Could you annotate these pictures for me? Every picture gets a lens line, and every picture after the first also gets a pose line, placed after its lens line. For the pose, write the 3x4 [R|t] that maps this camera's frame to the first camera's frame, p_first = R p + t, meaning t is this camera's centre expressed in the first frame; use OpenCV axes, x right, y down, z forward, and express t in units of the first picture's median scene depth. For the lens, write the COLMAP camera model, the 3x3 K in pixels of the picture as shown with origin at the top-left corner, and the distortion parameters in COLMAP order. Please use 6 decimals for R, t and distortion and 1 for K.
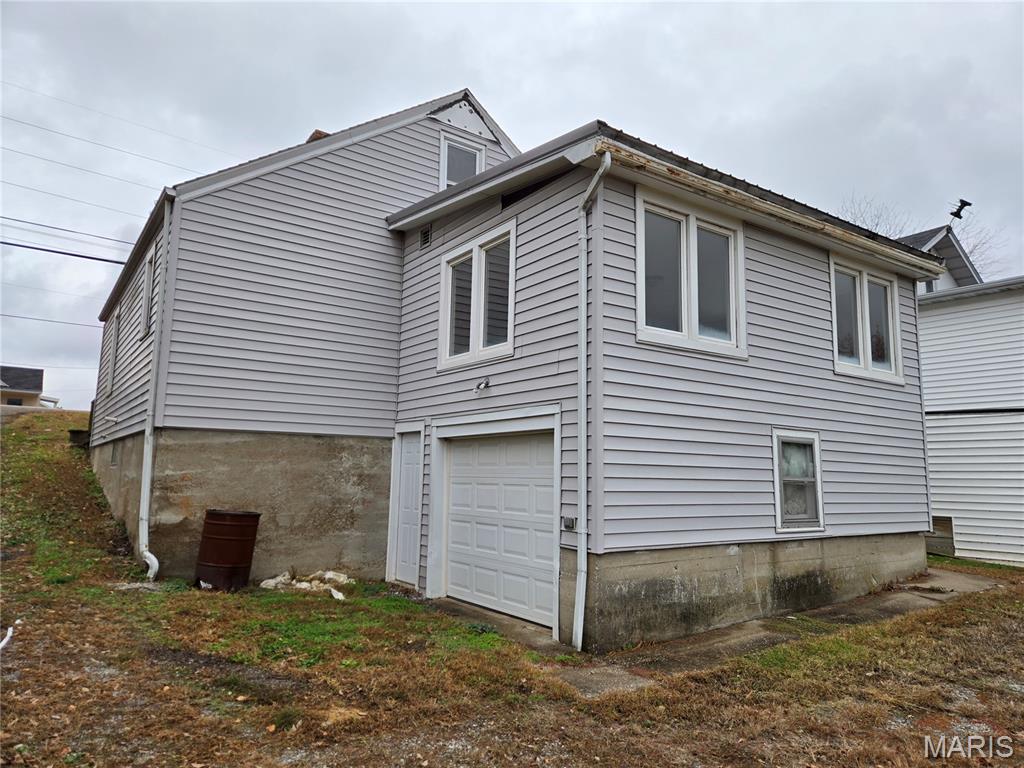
lens RADIAL K [[675.3, 0, 511.1], [0, 675.3, 383.9], [0, 0, 1]] dist [0.057953, -0.008929]
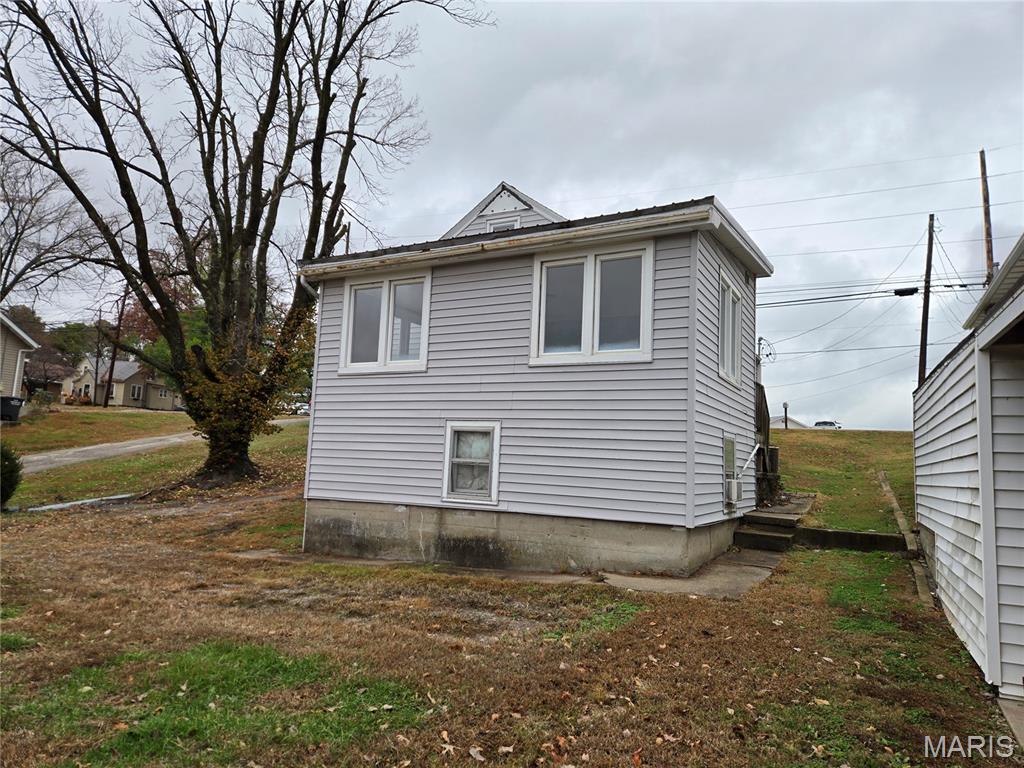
lens RADIAL K [[675.3, 0, 510.1], [0, 675.3, 384.3], [0, 0, 1]] dist [0.057953, -0.008929]
pose [[0.452547, -0.100560, -0.886052, 1.569886], [0.087350, 0.993842, -0.068179, 0.093826], [0.887452, -0.046542, 0.458544, 0.521644]]
